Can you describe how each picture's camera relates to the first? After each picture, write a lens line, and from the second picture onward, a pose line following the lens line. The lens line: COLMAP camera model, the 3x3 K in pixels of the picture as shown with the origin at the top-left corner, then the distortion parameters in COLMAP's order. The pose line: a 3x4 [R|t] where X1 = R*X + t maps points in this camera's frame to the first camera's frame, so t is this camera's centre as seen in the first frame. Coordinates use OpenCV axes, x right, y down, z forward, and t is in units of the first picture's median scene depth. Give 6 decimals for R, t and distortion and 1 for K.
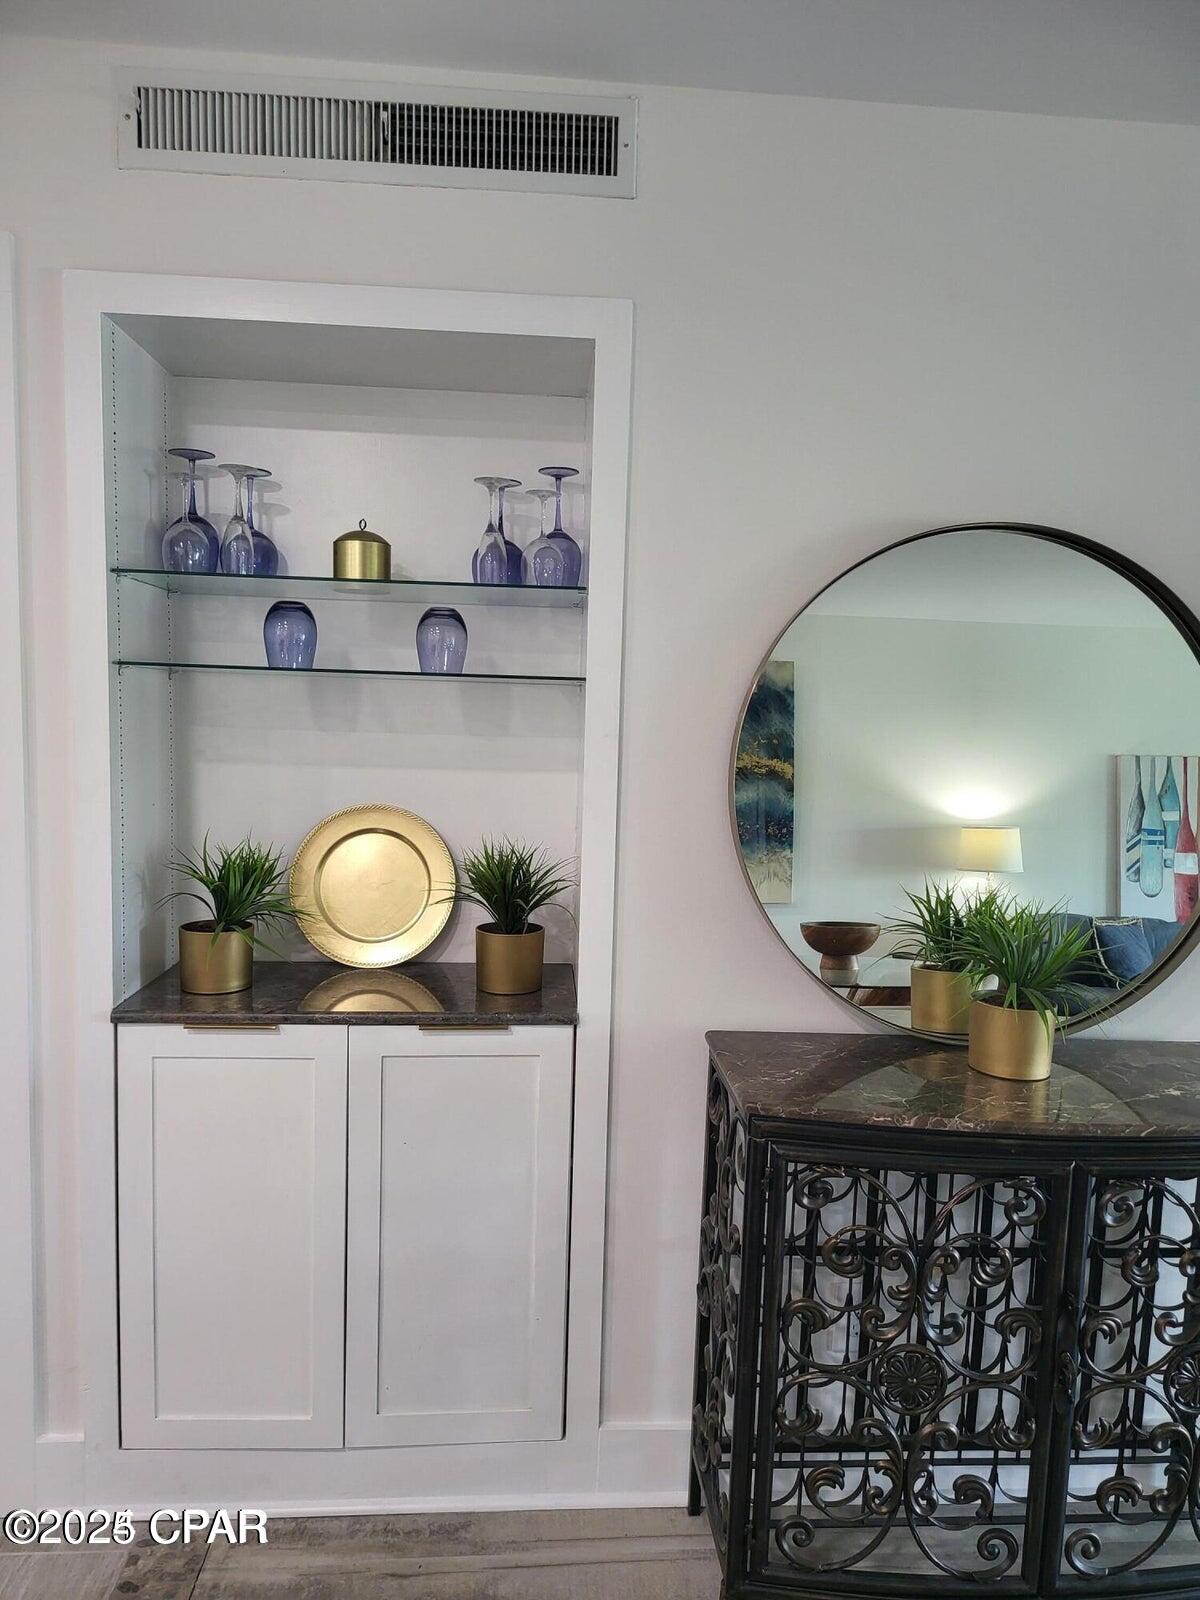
lens RADIAL K [[1143.2, 0, 595.1], [0, 1143.2, 834.9], [0, 0, 1]] dist [0.065345, -0.076110]
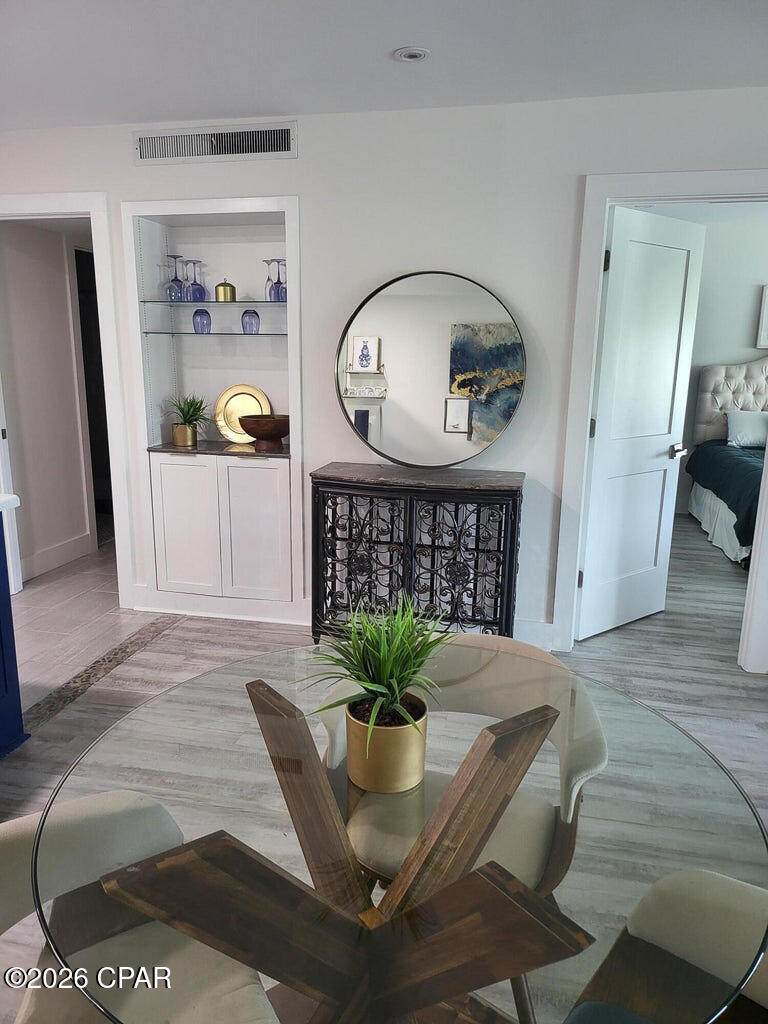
lens RADIAL K [[731.7, 0, 380.8], [0, 731.7, 534.3], [0, 0, 1]] dist [0.065345, -0.076110]
pose [[0.954048, 0.055636, -0.294444, 0.740965], [-0.018149, 0.991537, 0.128551, 0.111310], [0.299104, -0.117300, 0.946983, -0.685884]]
